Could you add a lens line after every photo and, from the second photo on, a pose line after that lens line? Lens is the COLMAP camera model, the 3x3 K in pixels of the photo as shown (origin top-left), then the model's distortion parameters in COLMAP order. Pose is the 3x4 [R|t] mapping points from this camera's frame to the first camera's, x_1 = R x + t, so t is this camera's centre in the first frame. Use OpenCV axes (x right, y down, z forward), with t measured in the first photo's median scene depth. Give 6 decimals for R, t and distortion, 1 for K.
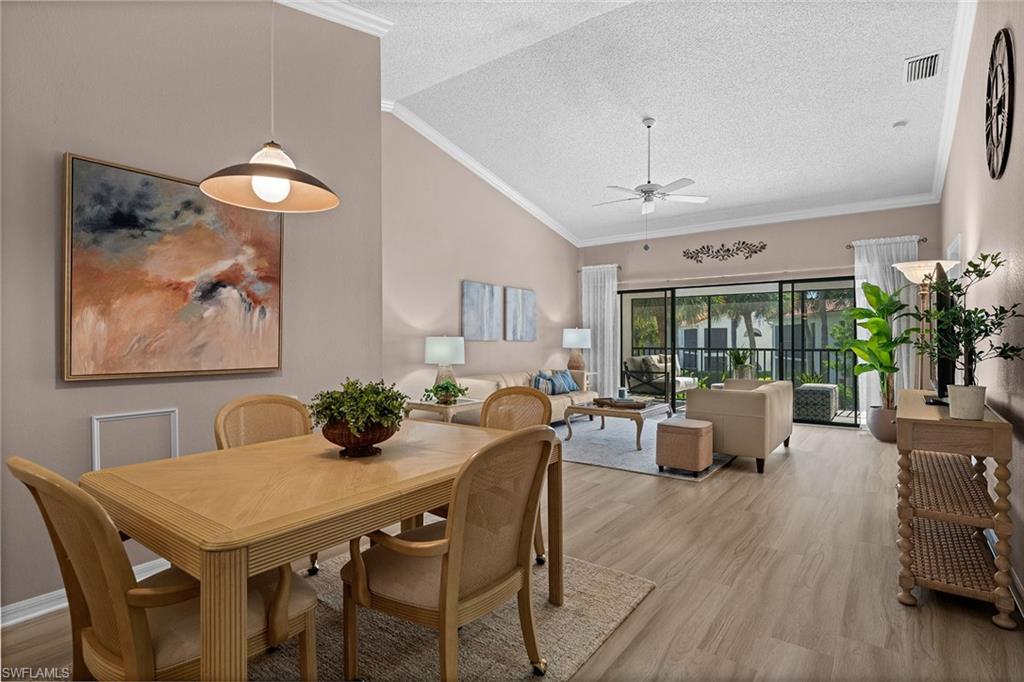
lens RADIAL K [[506.3, 0, 515.3], [0, 506.3, 351.0], [0, 0, 1]] dist [-0.002708, -0.000280]
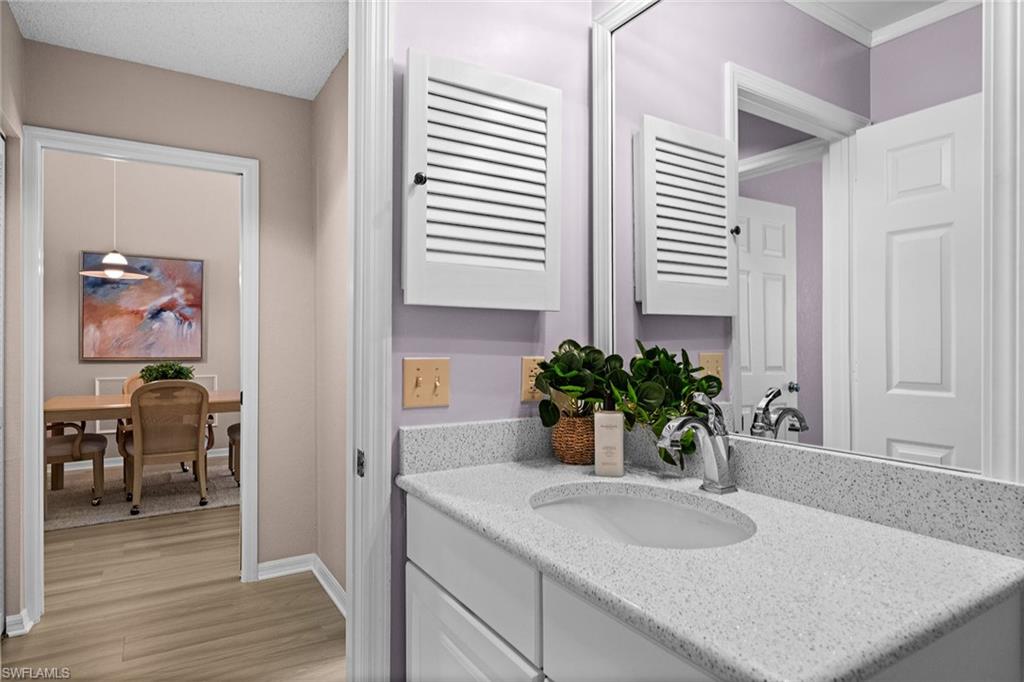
lens RADIAL K [[570.5, 0, 512.3], [0, 570.5, 360.4], [0, 0, 1]] dist [-0.000262, -0.000043]
pose [[0.931111, 0.012560, -0.364519, 0.580173], [-0.010636, 0.999917, 0.007287, 0.008845], [0.364580, -0.002908, 0.931168, -0.194202]]
